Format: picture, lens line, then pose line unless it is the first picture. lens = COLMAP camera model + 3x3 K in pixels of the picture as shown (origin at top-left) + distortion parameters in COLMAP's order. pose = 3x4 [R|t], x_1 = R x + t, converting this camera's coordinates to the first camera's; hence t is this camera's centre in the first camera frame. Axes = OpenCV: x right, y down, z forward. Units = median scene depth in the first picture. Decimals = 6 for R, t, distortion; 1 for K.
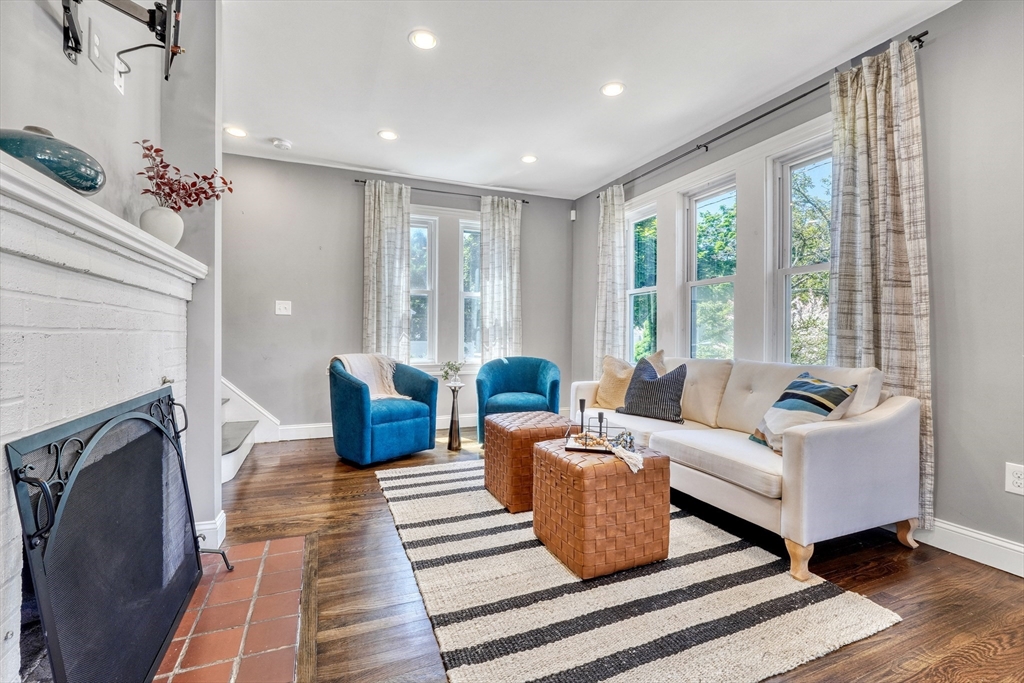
lens RADIAL K [[436.5, 0, 511.2], [0, 436.5, 339.4], [0, 0, 1]] dist [-0.013509, 0.006909]
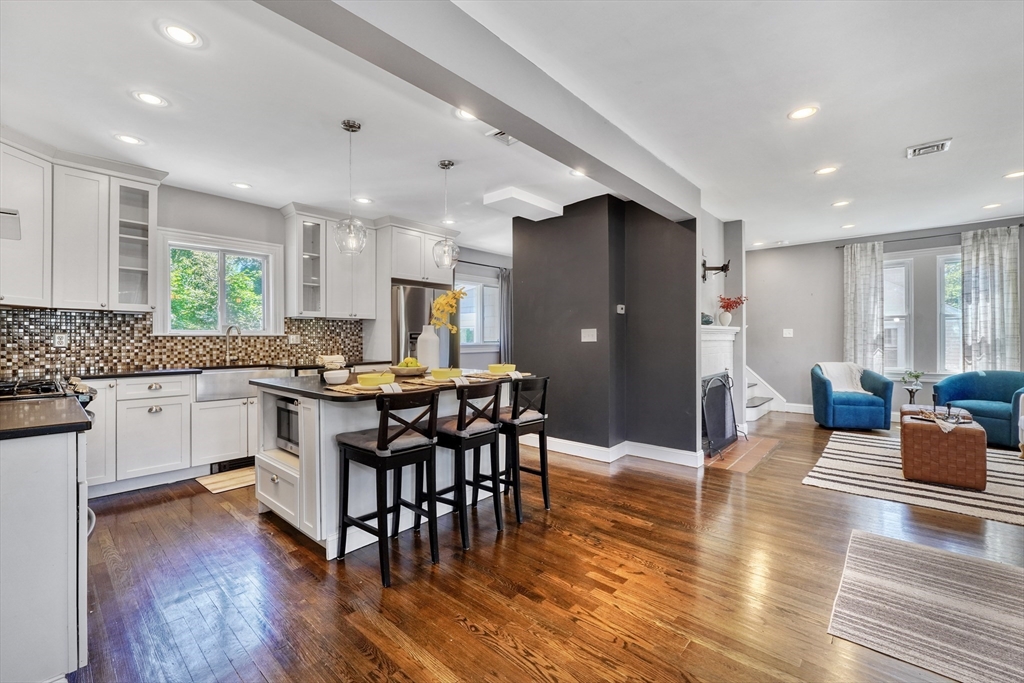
lens RADIAL K [[436.5, 0, 511.2], [0, 436.5, 339.4], [0, 0, 1]] dist [-0.013509, 0.006909]
pose [[0.422317, -0.003046, -0.906443, 0.524093], [0.000247, 0.999995, -0.003246, -0.040410], [0.906448, 0.001147, 0.422315, -0.651628]]
